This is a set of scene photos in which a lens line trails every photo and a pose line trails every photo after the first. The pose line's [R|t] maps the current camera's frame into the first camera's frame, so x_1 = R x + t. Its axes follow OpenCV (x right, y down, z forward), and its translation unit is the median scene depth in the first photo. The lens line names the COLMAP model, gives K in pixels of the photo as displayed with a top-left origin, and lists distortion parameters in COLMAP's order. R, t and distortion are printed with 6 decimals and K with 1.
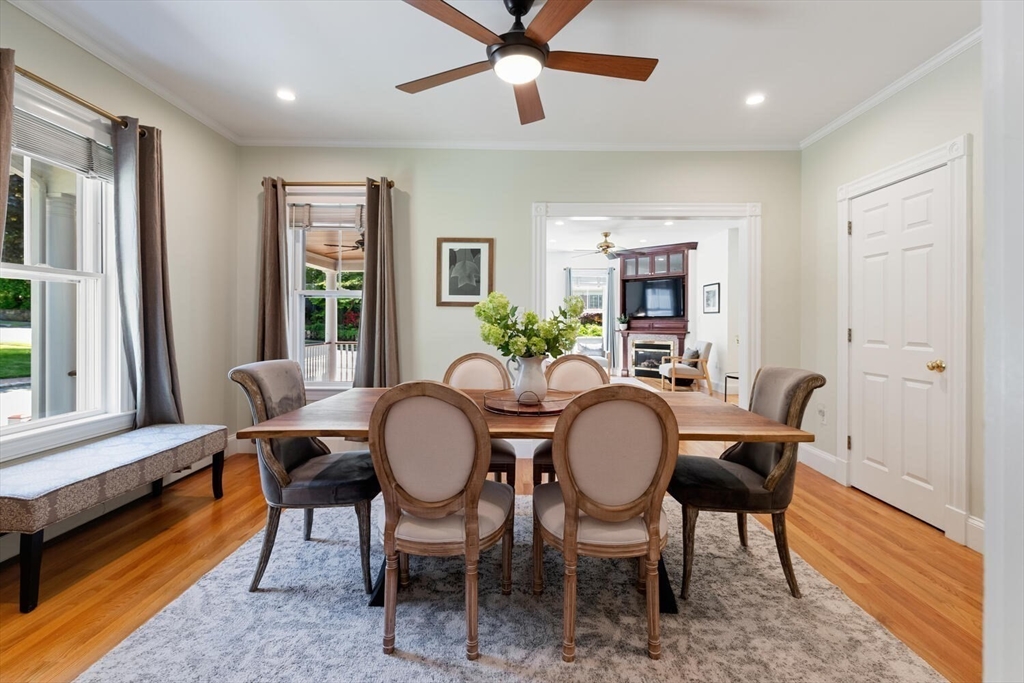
lens RADIAL K [[466.4, 0, 516.6], [0, 466.4, 321.0], [0, 0, 1]] dist [-0.004800, -0.001666]
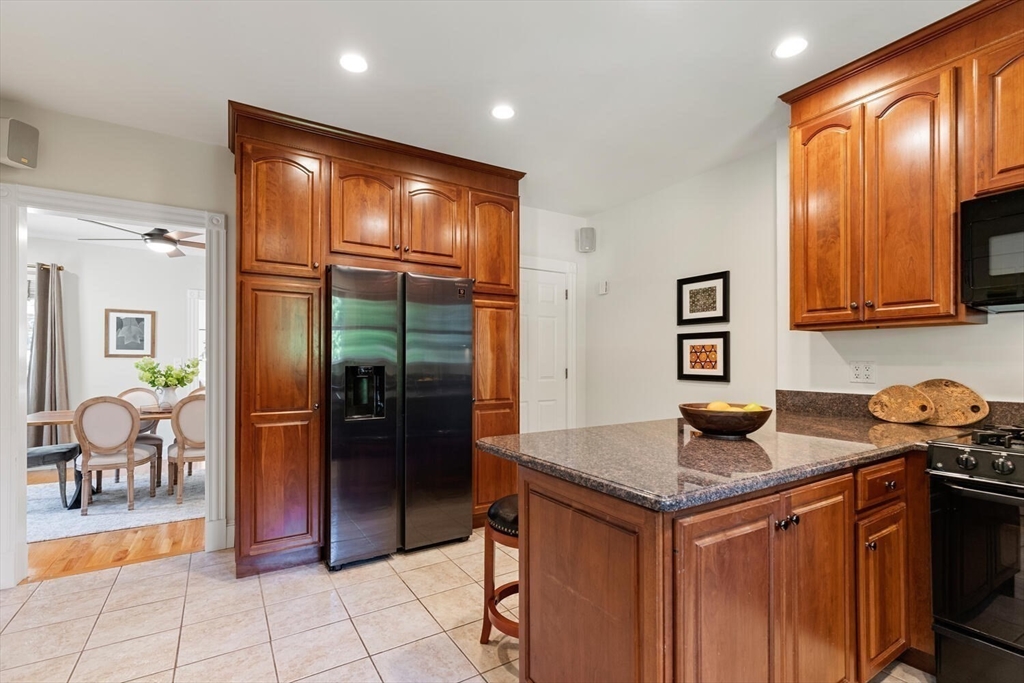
lens RADIAL K [[466.4, 0, 519.5], [0, 466.4, 361.7], [0, 0, 1]] dist [-0.004800, -0.001666]
pose [[0.838137, -0.000377, 0.545459, 0.205704], [-0.000010, 1.000000, 0.000706, -0.036703], [-0.545459, -0.000597, 0.838137, -1.548910]]
